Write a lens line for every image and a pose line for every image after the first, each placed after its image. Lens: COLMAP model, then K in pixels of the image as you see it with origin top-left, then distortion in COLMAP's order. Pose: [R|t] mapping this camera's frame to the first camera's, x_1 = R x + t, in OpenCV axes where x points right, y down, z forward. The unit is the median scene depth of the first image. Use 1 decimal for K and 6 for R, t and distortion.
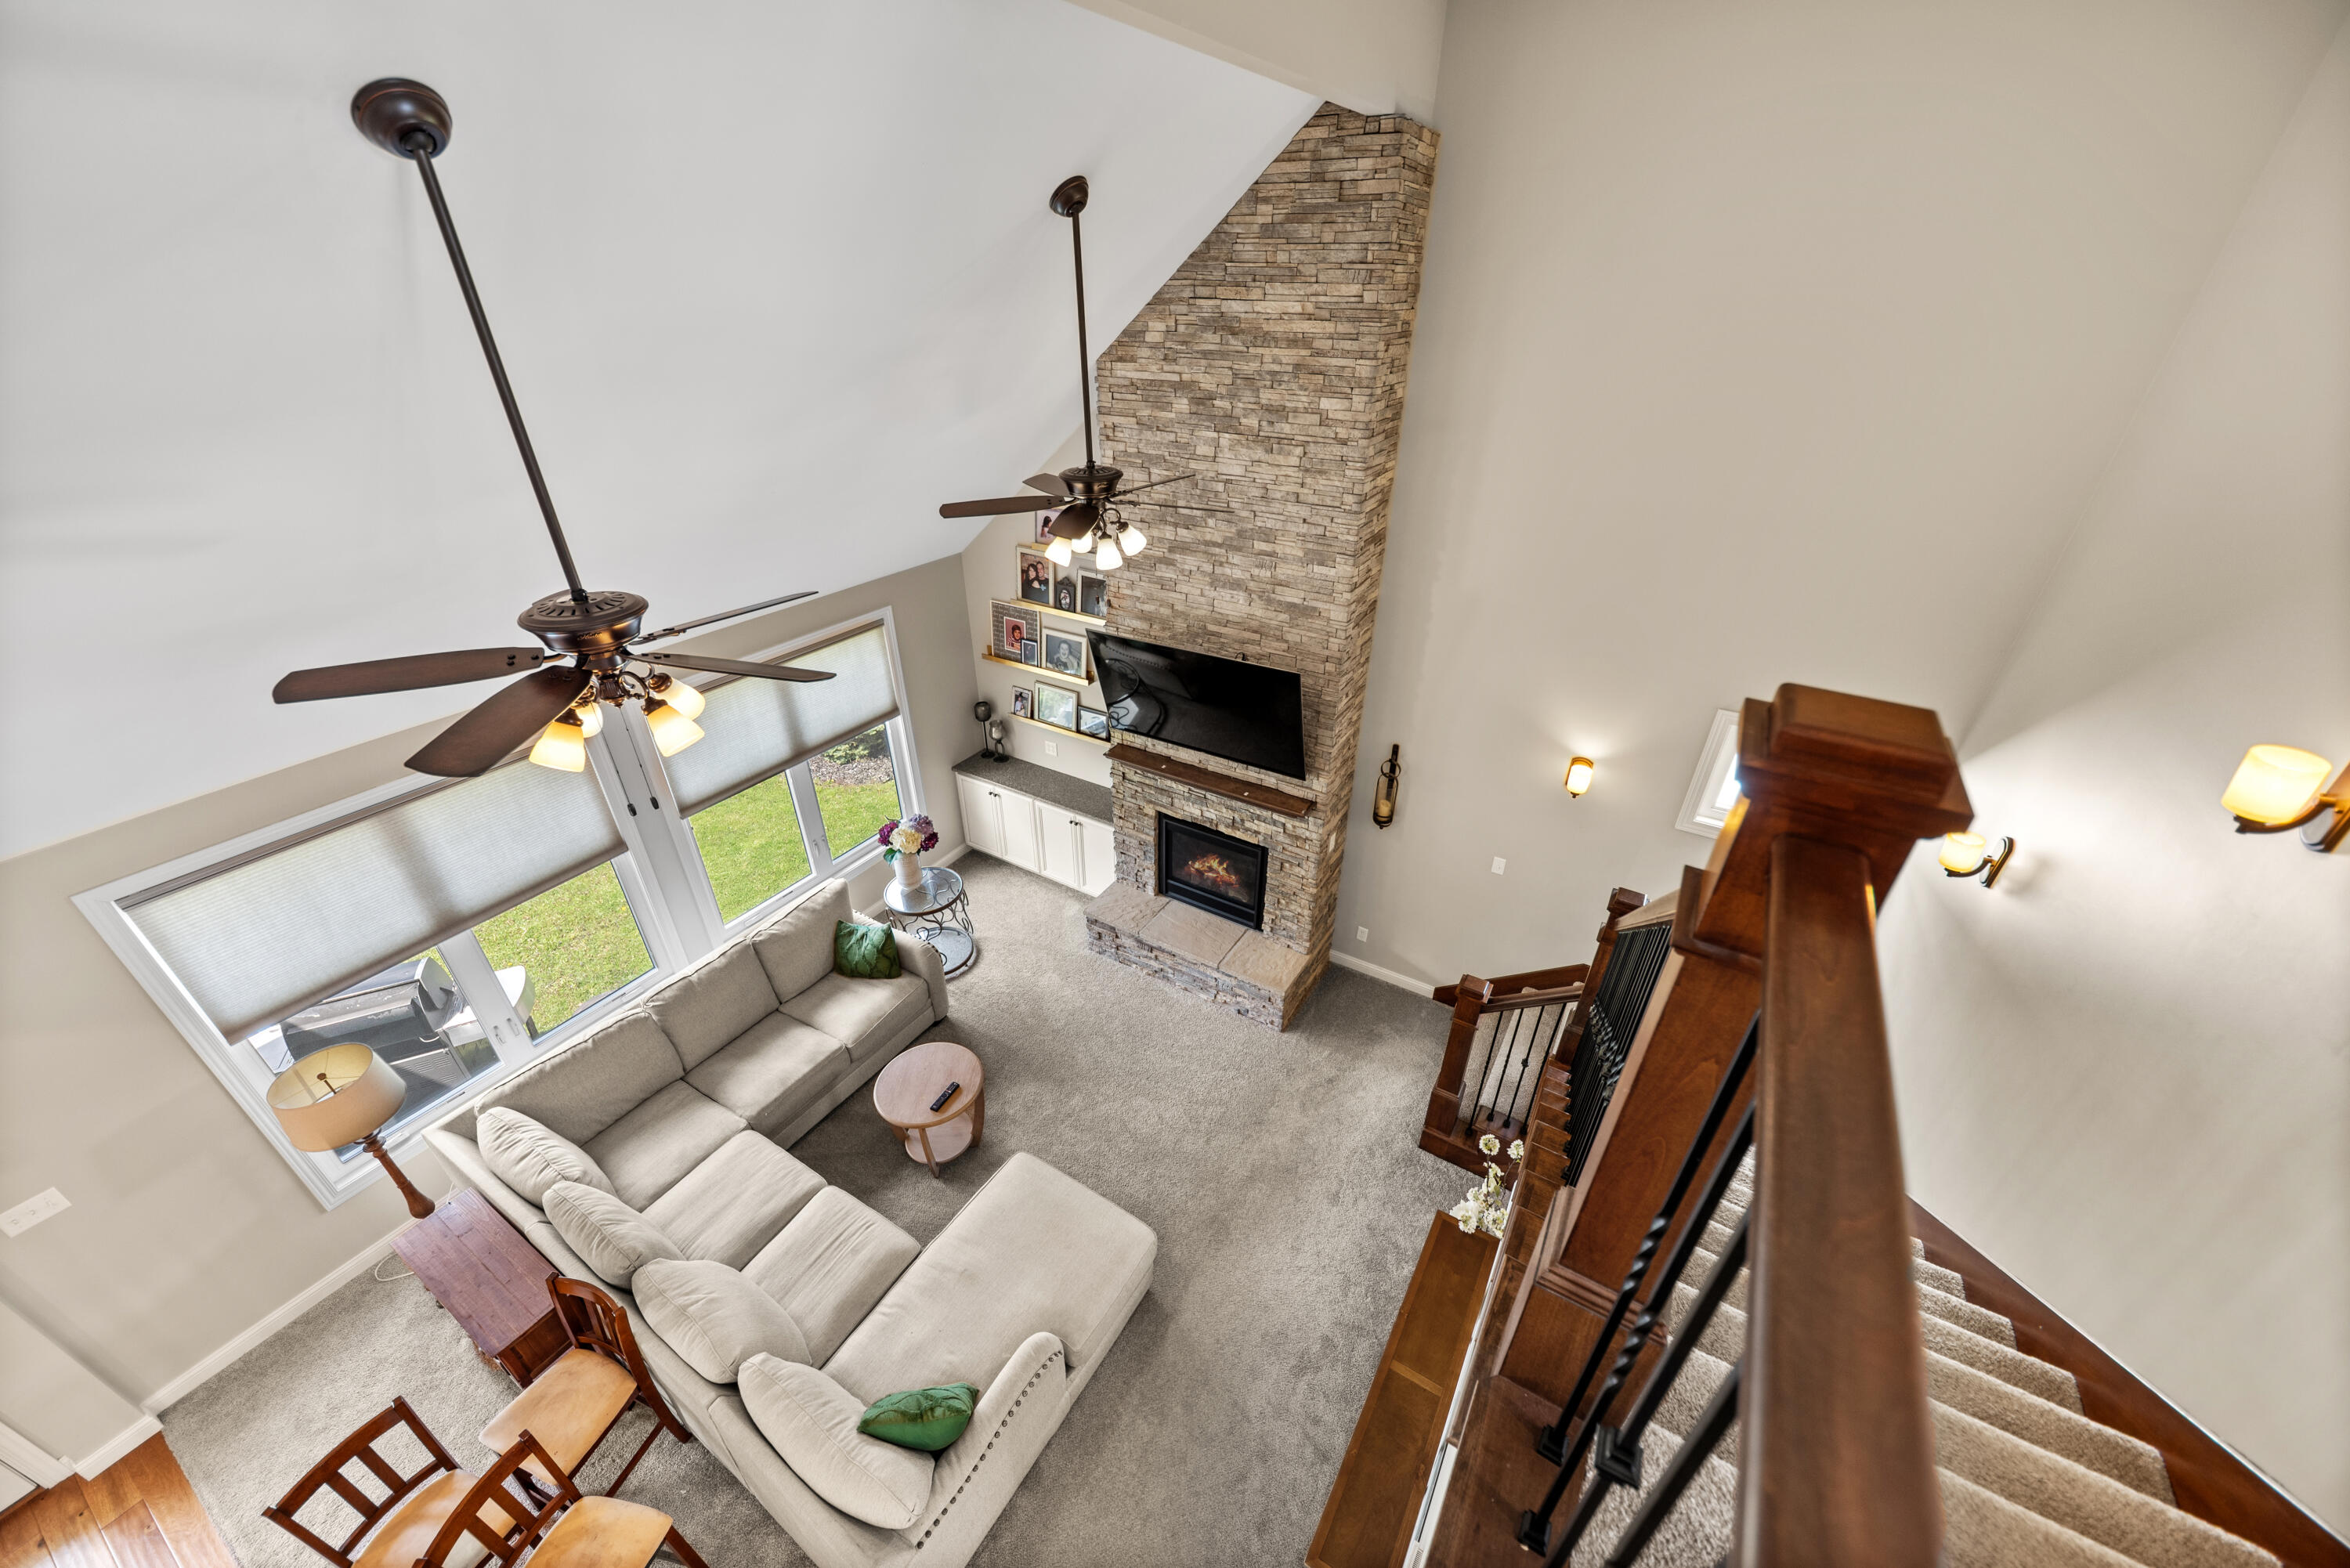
lens RADIAL K [[866.1, 0, 1183.0], [0, 866.1, 804.5], [0, 0, 1]] dist [0.001384, 0.000024]
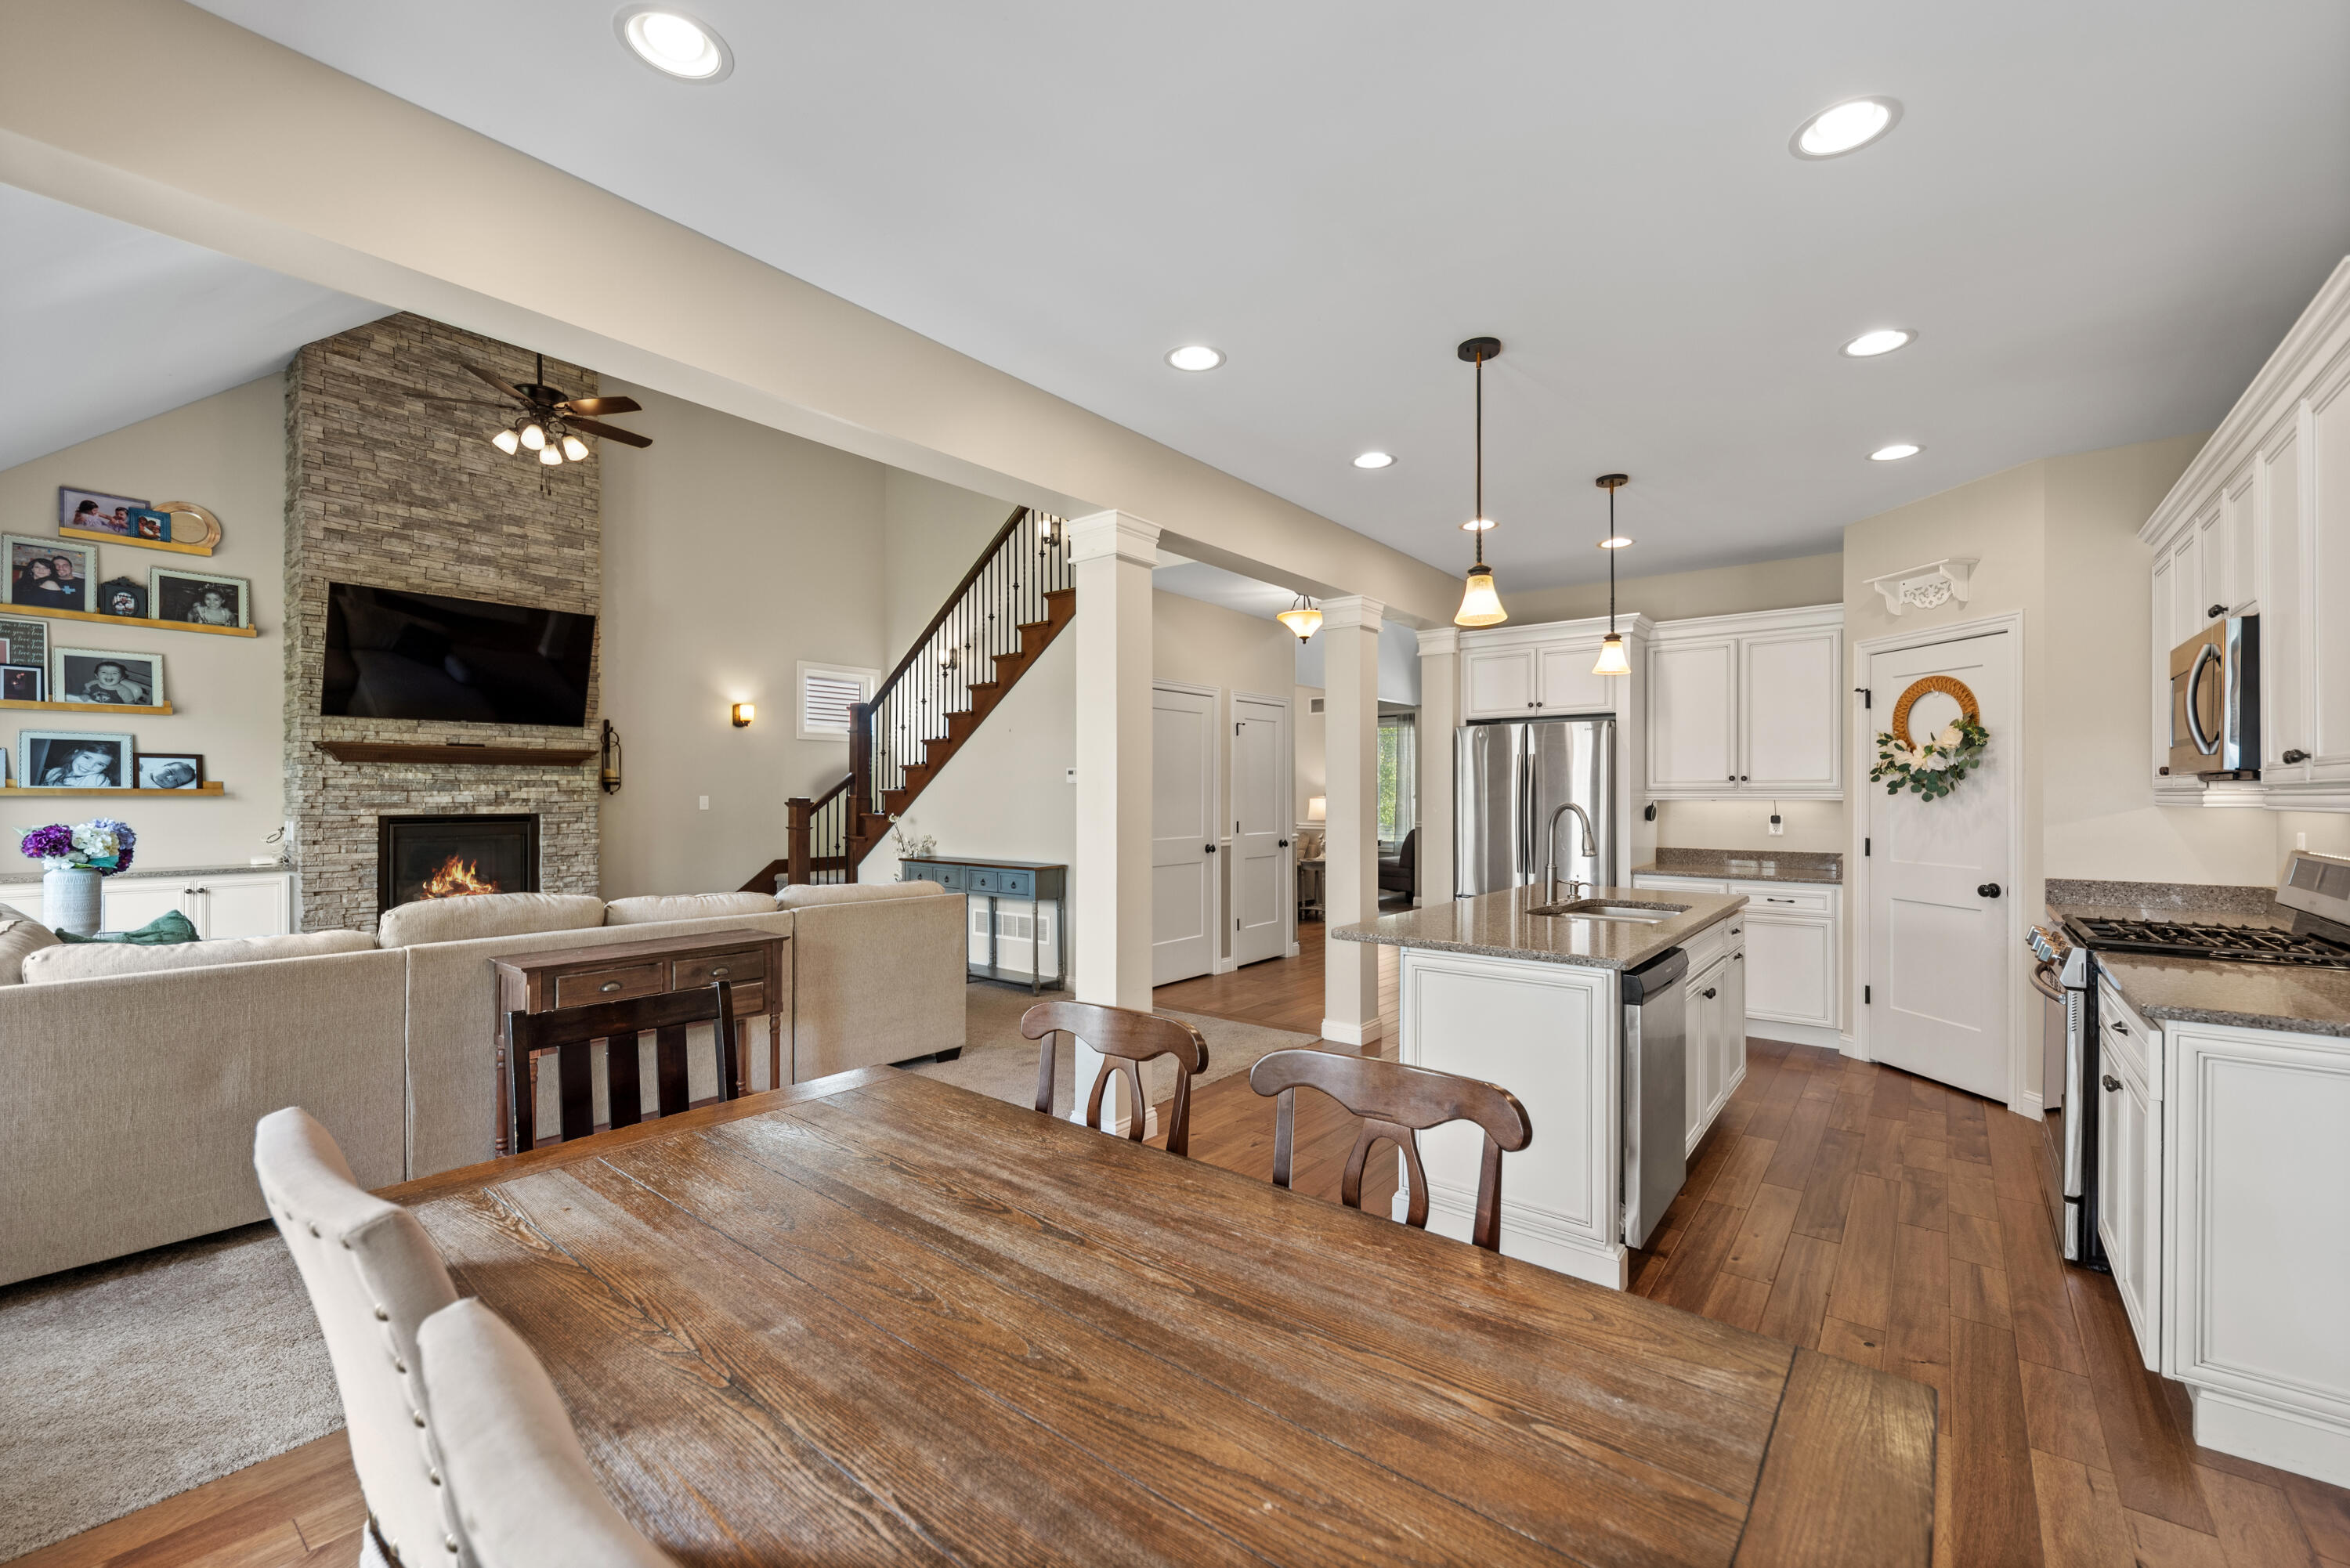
lens RADIAL K [[949.7, 0, 1177.1], [0, 949.7, 796.3], [0, 0, 1]] dist [0.009991, -0.004638]
pose [[0.127864, -0.010004, 0.991741, -0.988750], [0.518888, 0.852852, -0.058297, 0.519857], [-0.845225, 0.522057, 0.114240, 0.202140]]
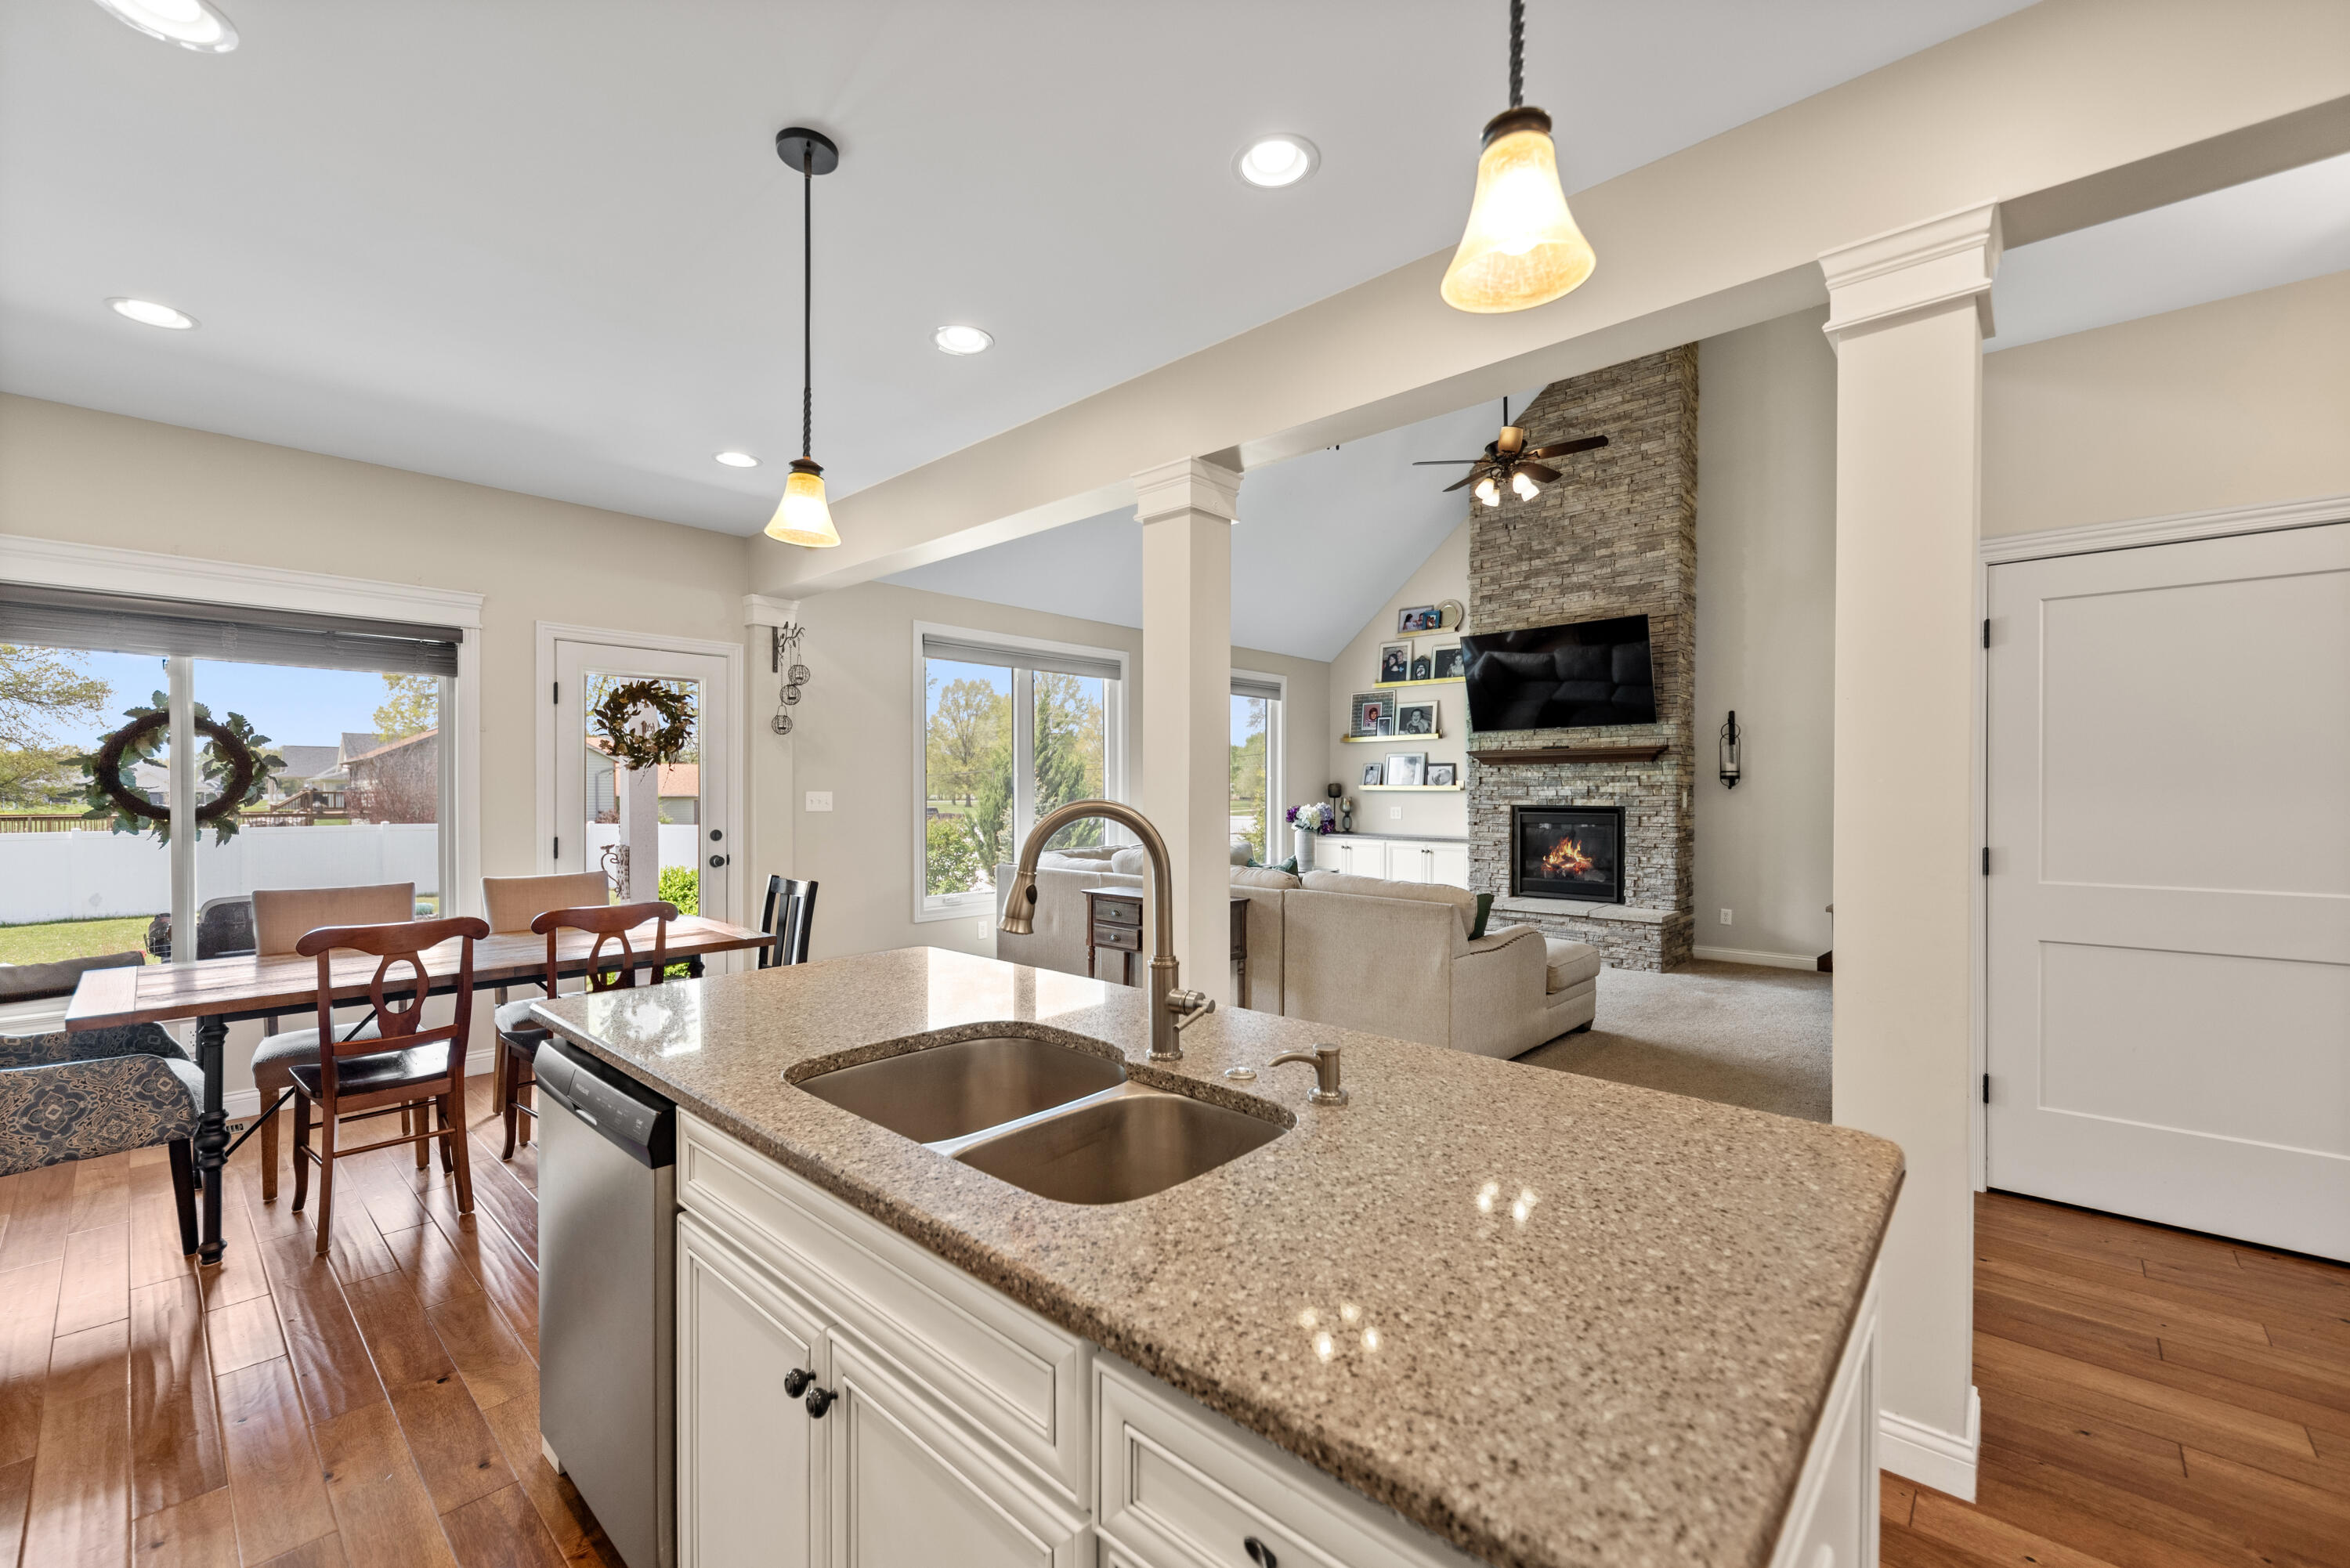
lens RADIAL K [[949.7, 0, 1177.1], [0, 949.7, 796.3], [0, 0, 1]] dist [0.009991, -0.004638]
pose [[0.980831, -0.007964, -0.194700, -0.244681], [-0.093840, 0.856373, -0.507759, 0.756129], [0.170780, 0.516296, 0.839210, -0.171599]]
